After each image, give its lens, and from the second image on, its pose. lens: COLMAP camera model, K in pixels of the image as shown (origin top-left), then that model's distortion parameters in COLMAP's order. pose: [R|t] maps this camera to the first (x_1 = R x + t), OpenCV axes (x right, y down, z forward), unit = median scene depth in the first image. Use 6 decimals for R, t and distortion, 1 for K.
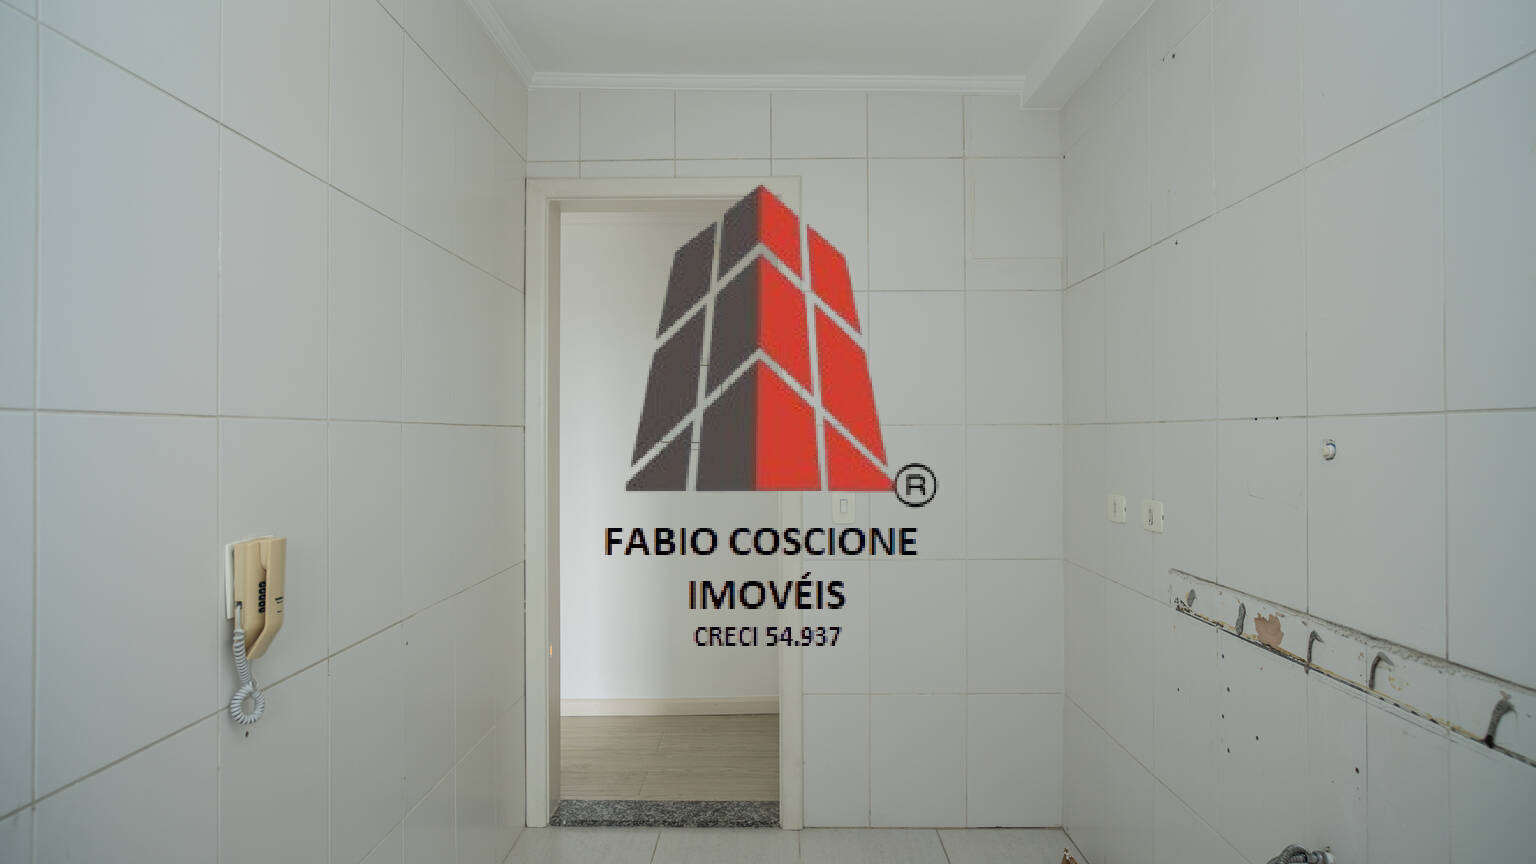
lens RADIAL K [[875.8, 0, 768.5], [0, 875.8, 432.2], [0, 0, 1]] dist [-0.025803, 0.022876]
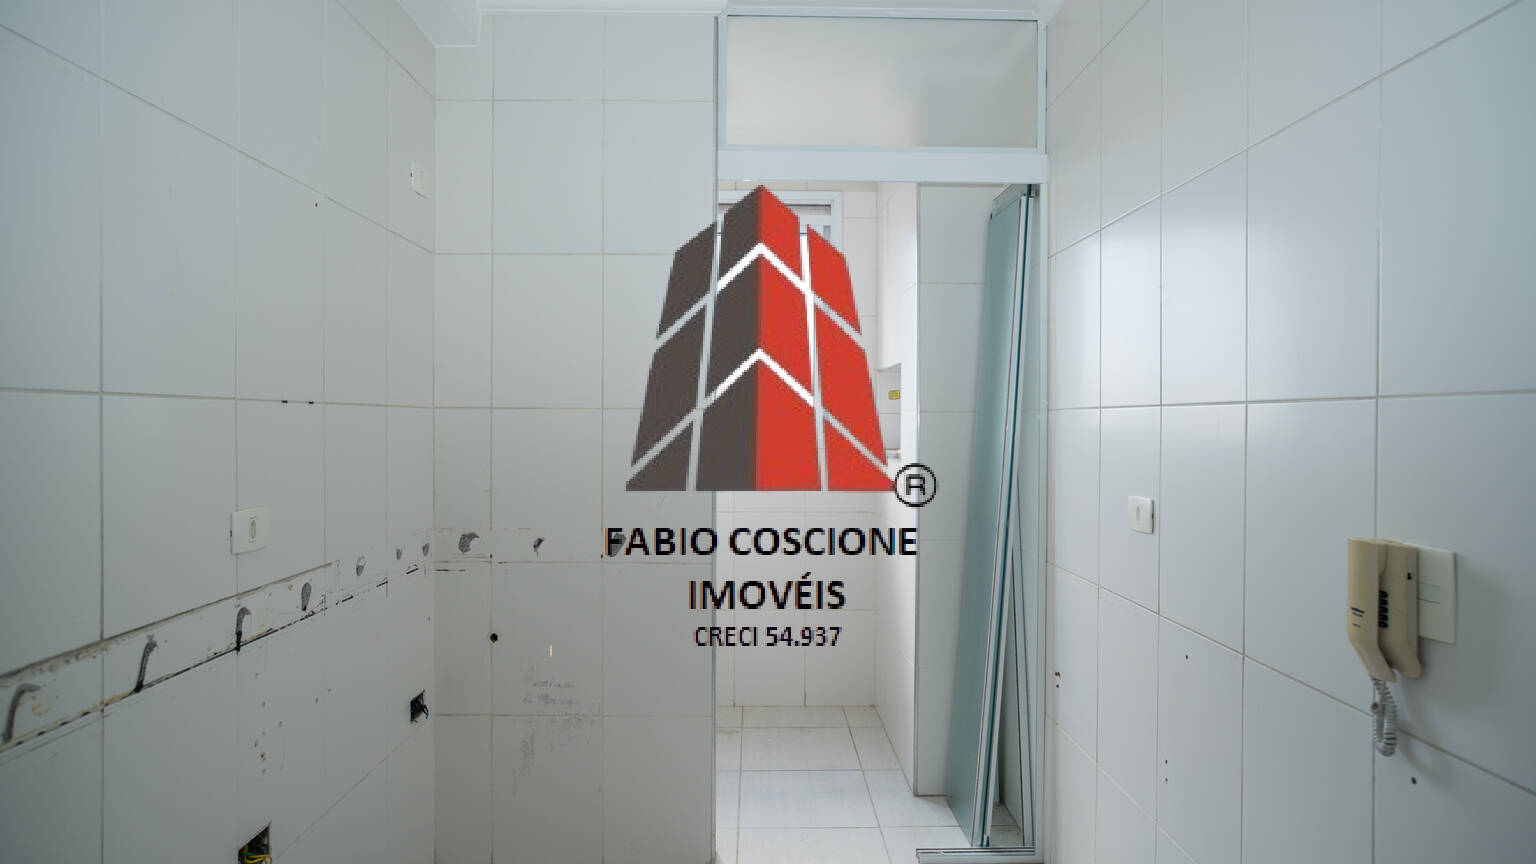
lens RADIAL K [[875.8, 0, 765.5], [0, 875.8, 428.0], [0, 0, 1]] dist [-0.025803, 0.022876]
pose [[-0.999845, -0.001525, -0.017525, 0.029623], [-0.001636, 0.999979, 0.006350, 0.009019], [0.017515, 0.006377, -0.999826, 1.791211]]
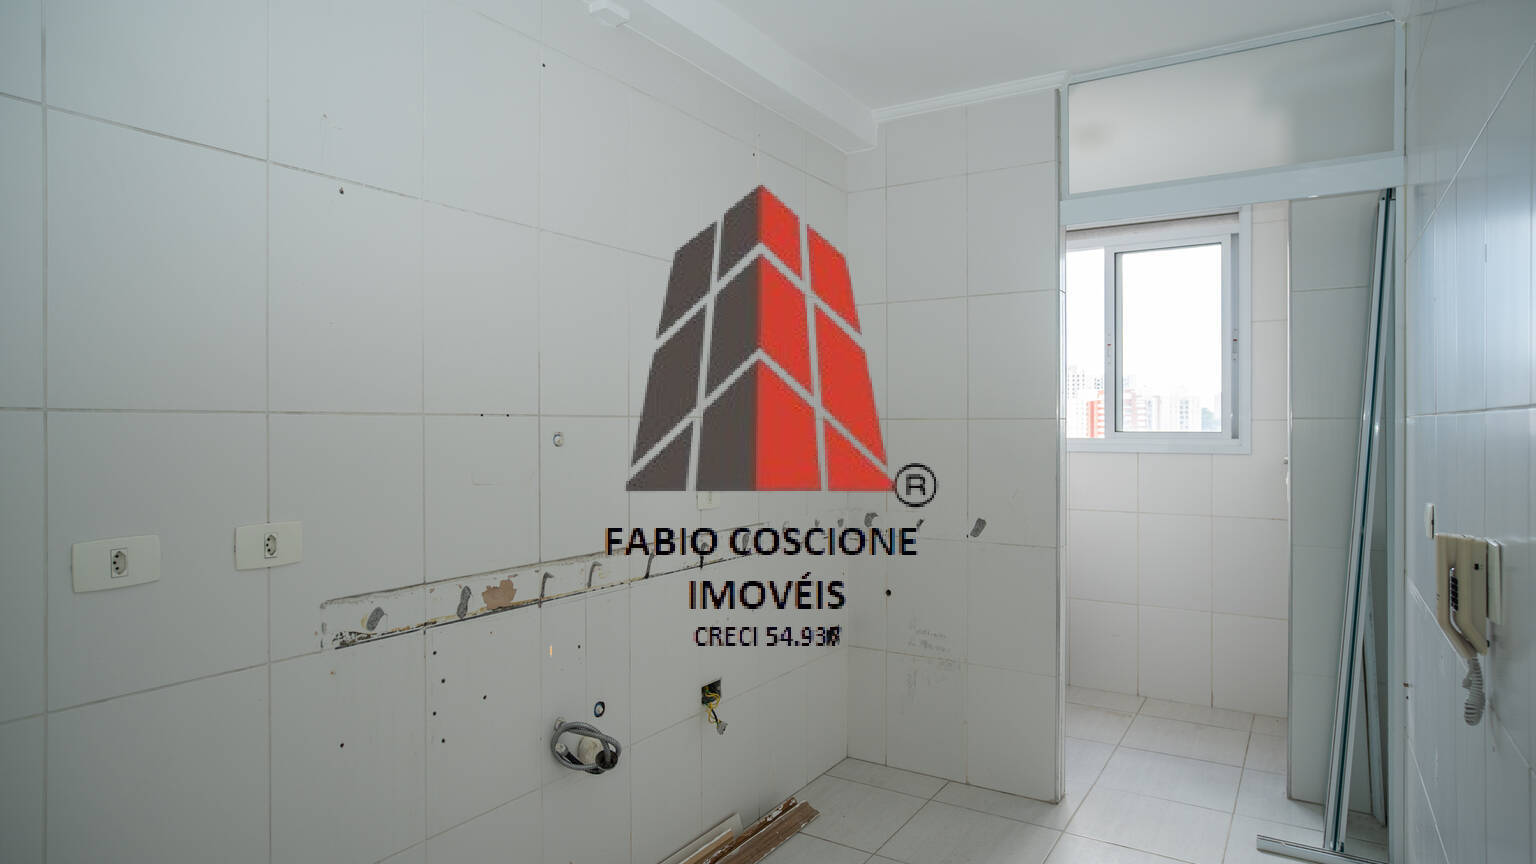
lens RADIAL K [[875.8, 0, 765.0], [0, 875.8, 430.8], [0, 0, 1]] dist [-0.025803, 0.022876]
pose [[-0.847276, -0.001815, 0.531150, -0.432050], [0.001089, 0.999986, 0.005155, -0.000401], [-0.531152, 0.004946, -0.847262, 2.187808]]
